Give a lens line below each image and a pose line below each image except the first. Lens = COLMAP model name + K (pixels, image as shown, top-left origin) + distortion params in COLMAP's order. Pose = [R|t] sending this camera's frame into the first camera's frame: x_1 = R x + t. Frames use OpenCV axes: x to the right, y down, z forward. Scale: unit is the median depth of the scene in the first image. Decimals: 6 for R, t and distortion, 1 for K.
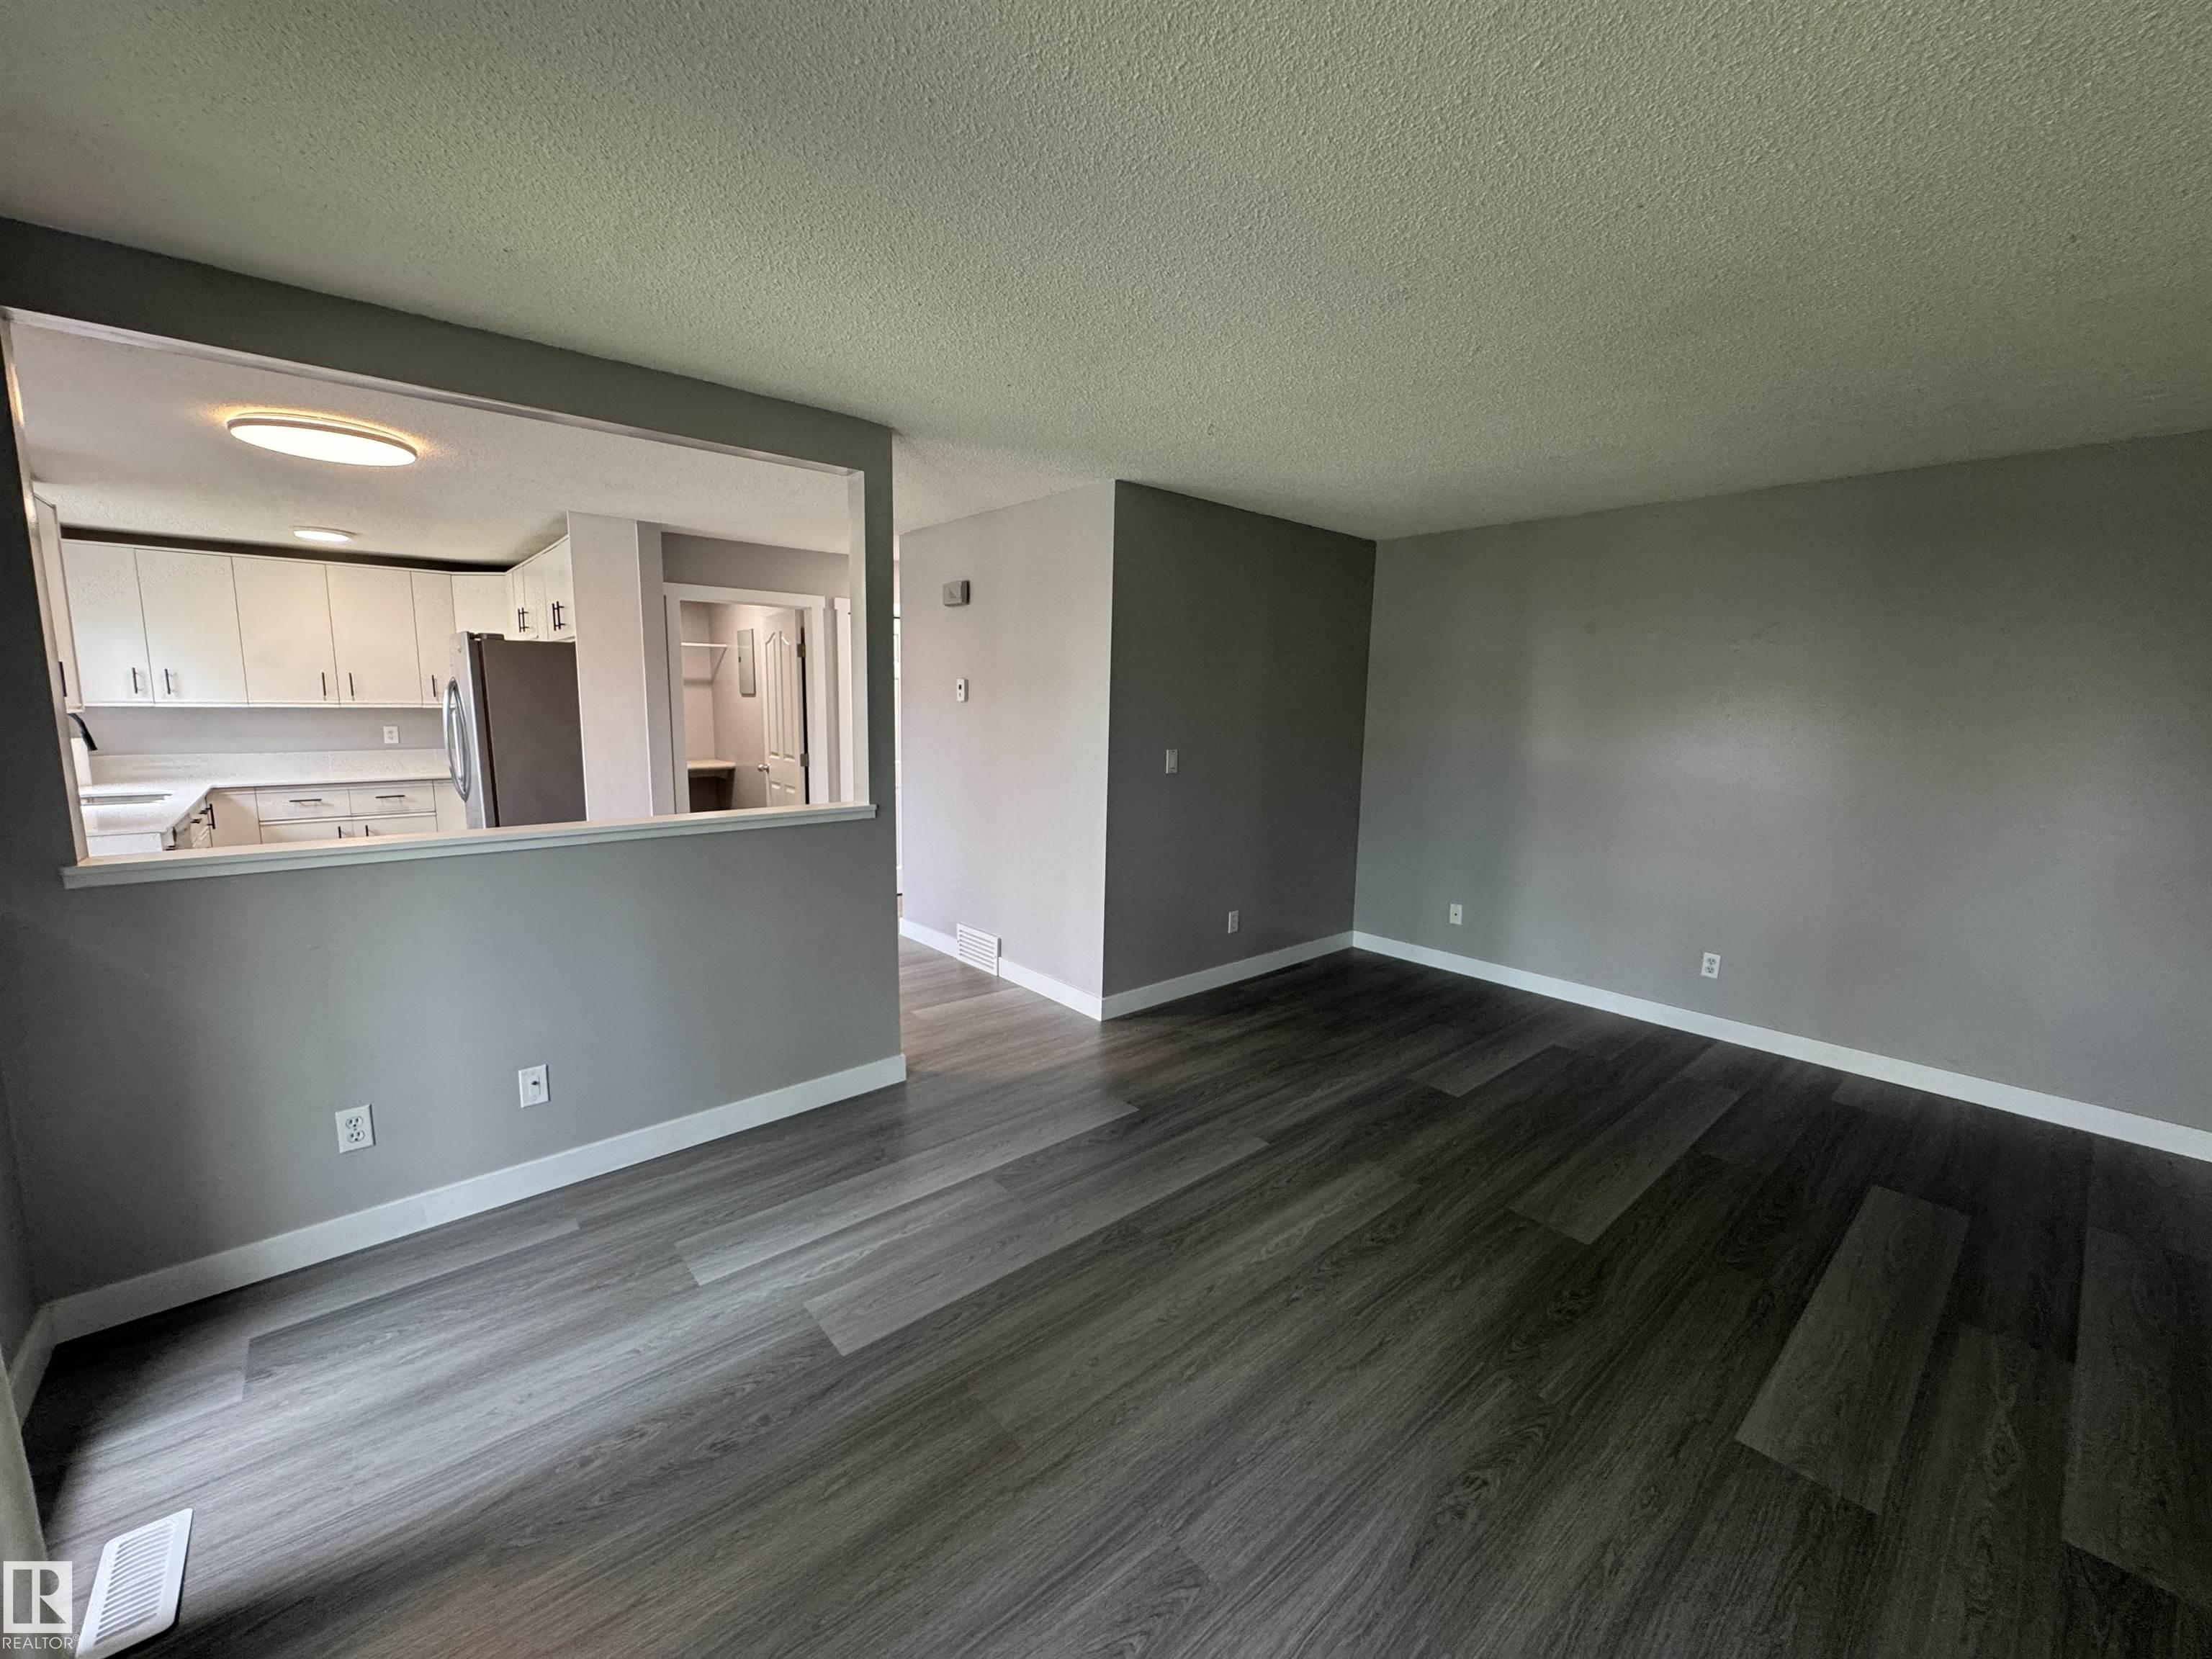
lens RADIAL K [[880.6, 0, 1106.7], [0, 880.6, 827.9], [0, 0, 1]] dist [-0.003061, 0.000364]
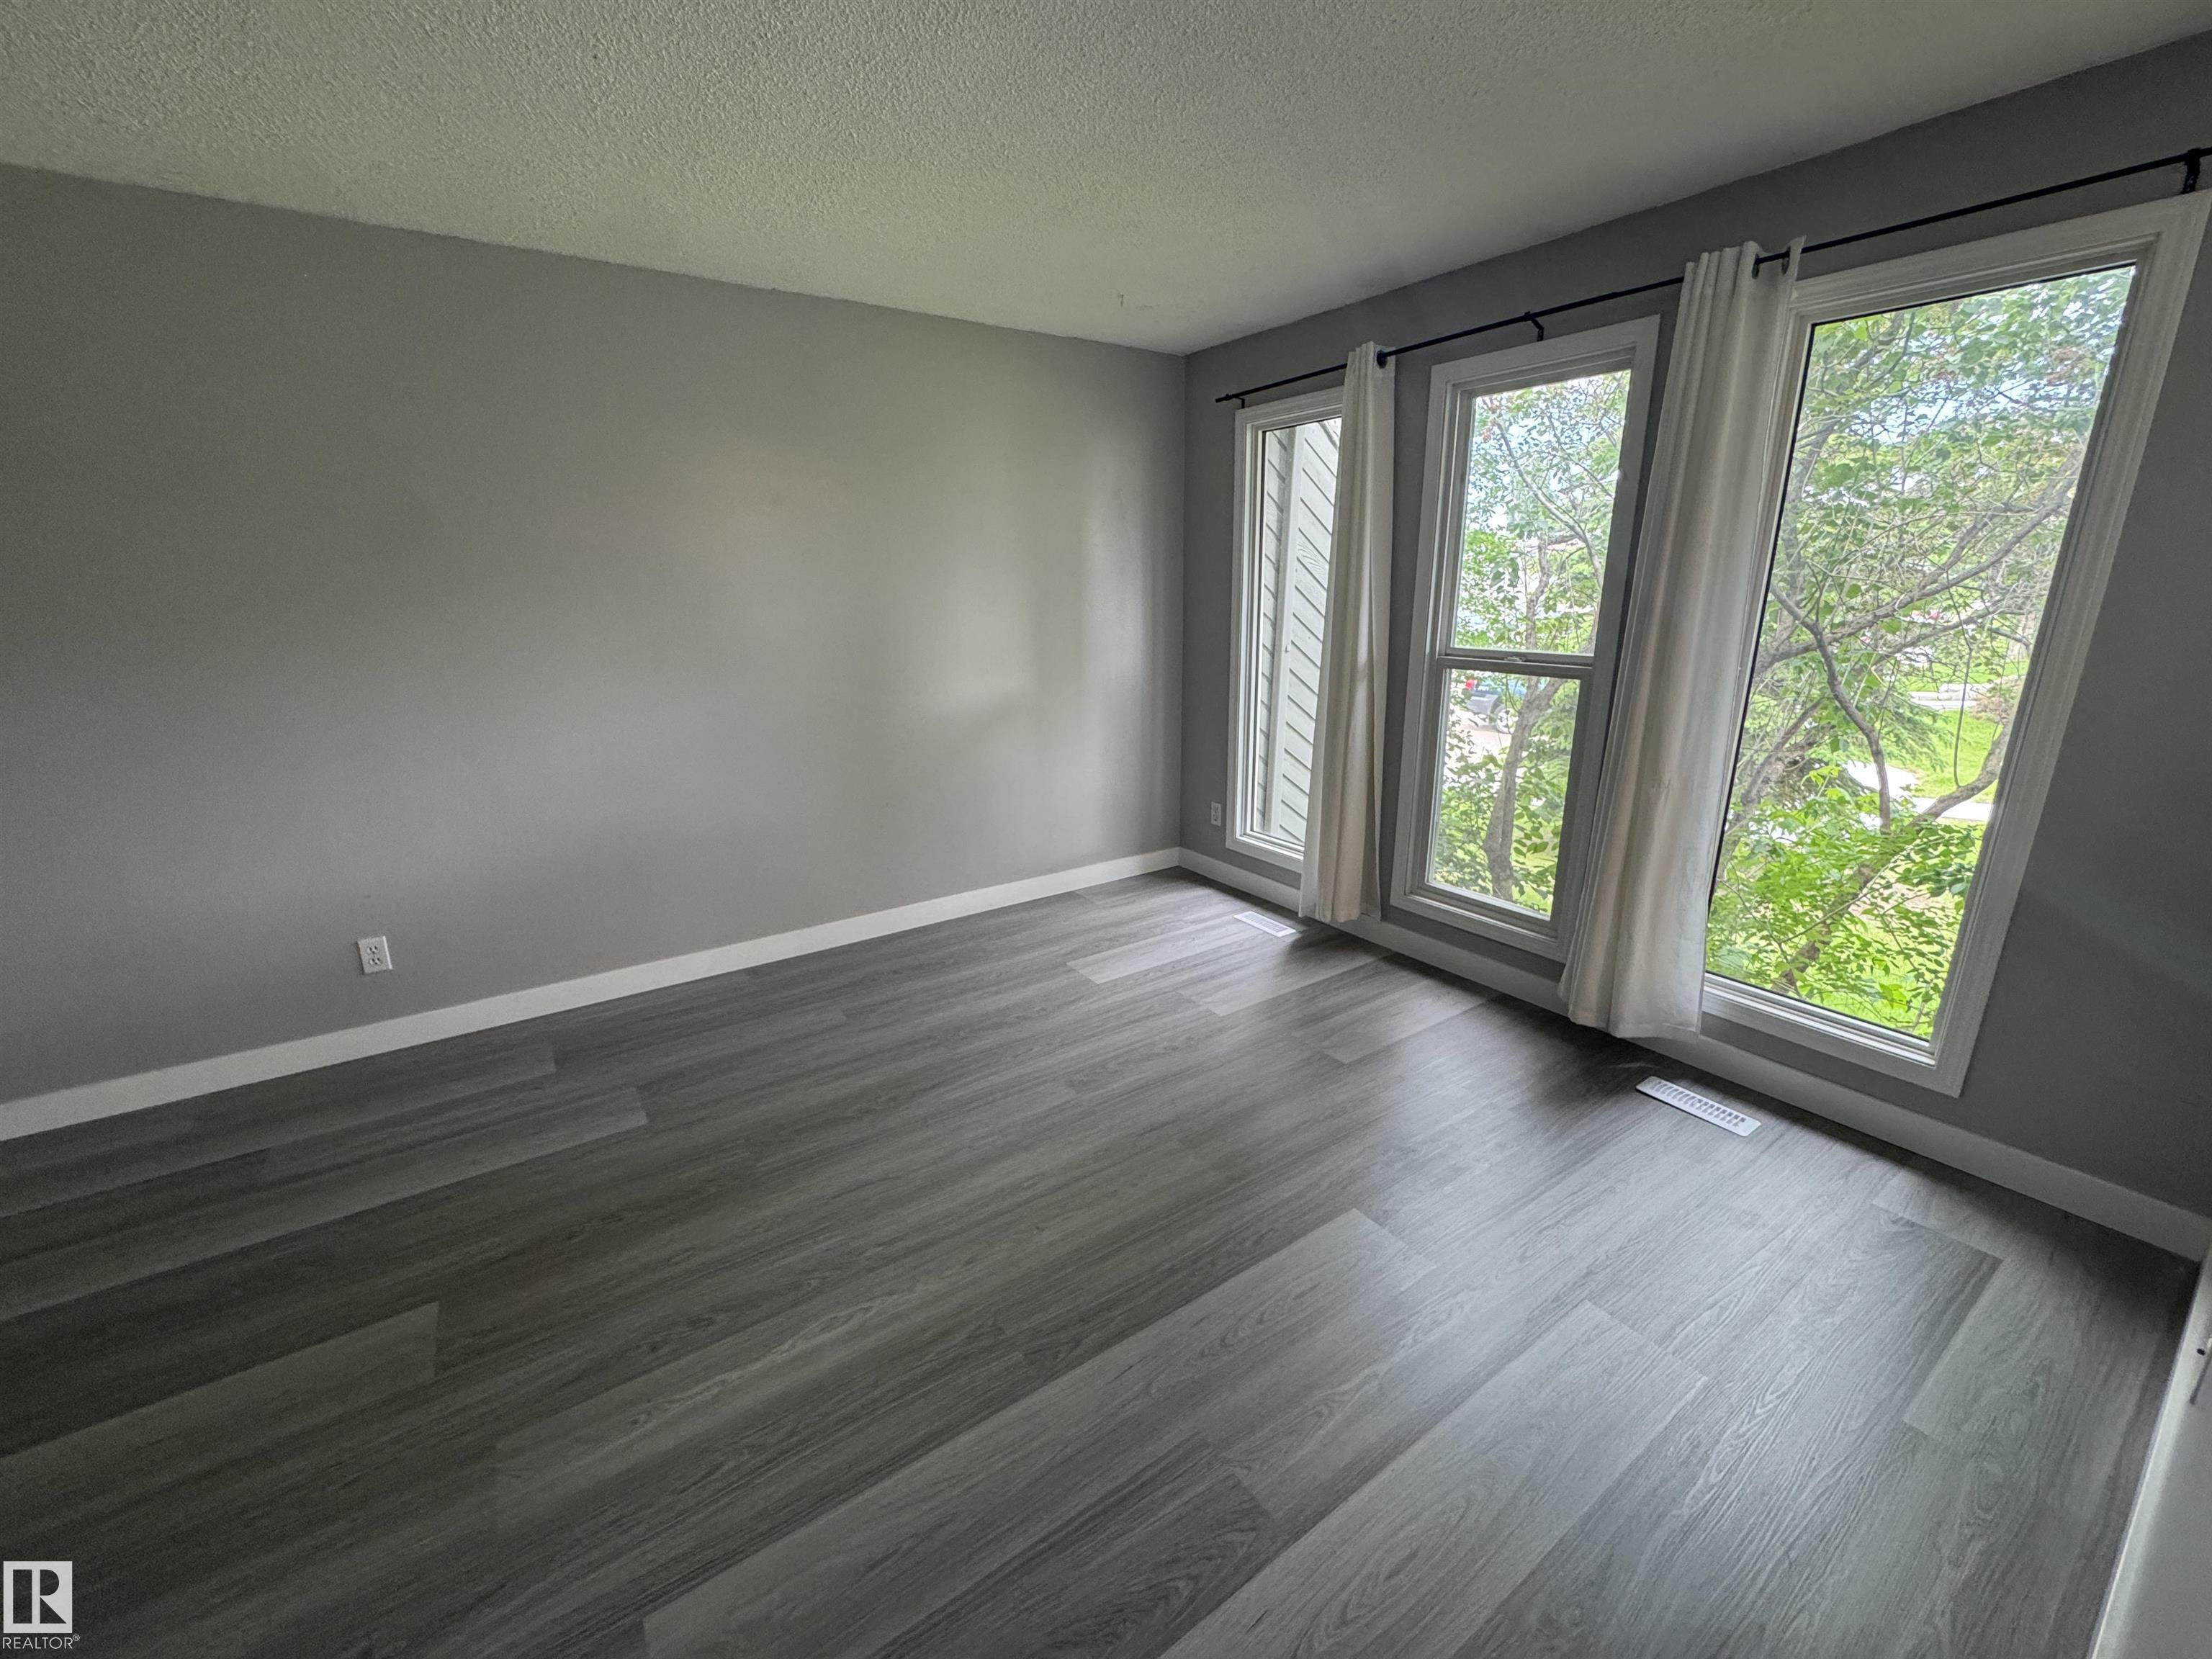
lens RADIAL K [[903.1, 0, 1106.0], [0, 903.1, 829.5], [0, 0, 1]] dist [-0.001447, 0.000100]
pose [[-0.993984, -0.035098, 0.103752, -0.045540], [0.010191, 0.913522, 0.406661, -0.108966], [-0.109053, 0.405272, -0.907669, 0.800125]]
